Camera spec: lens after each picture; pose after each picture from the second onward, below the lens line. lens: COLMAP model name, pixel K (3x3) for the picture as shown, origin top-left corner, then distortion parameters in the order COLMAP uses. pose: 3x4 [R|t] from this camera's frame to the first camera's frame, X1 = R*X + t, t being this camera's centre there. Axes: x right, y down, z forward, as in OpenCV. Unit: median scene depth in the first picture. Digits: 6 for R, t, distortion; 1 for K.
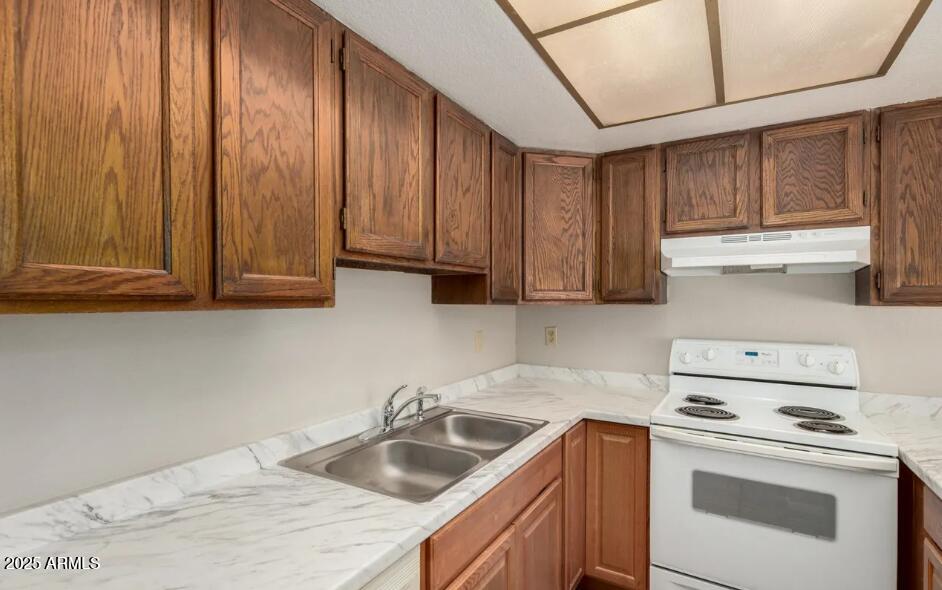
lens RADIAL K [[455.5, 0, 465.5], [0, 455.5, 304.0], [0, 0, 1]] dist [0.001998, 0.000005]
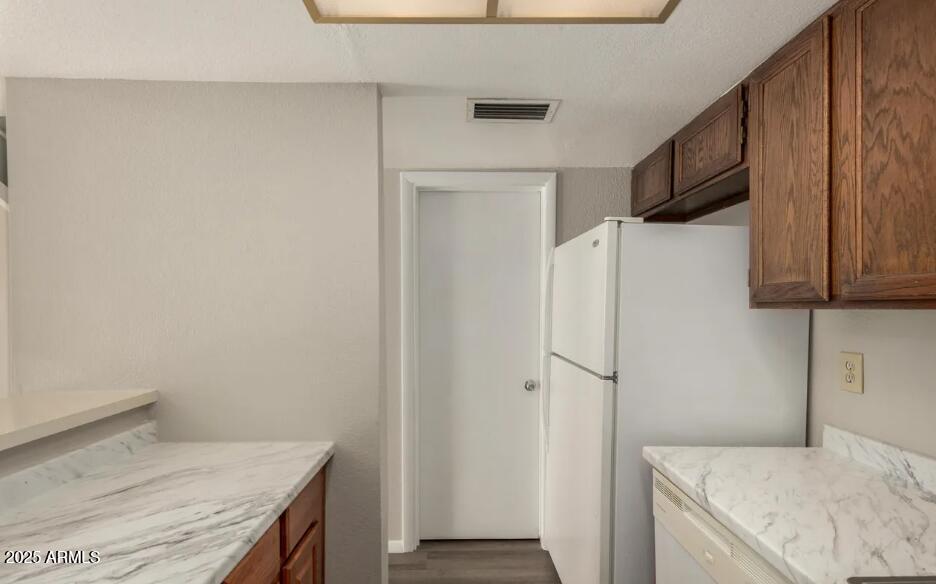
lens RADIAL K [[452.6, 0, 462.5], [0, 452.6, 301.0], [0, 0, 1]] dist [0.001998, 0.000005]
pose [[-0.855689, -0.003394, -0.517479, 0.834181], [0.000861, 0.999968, -0.007982, 0.000156], [0.517489, -0.007276, -0.855659, 1.345260]]
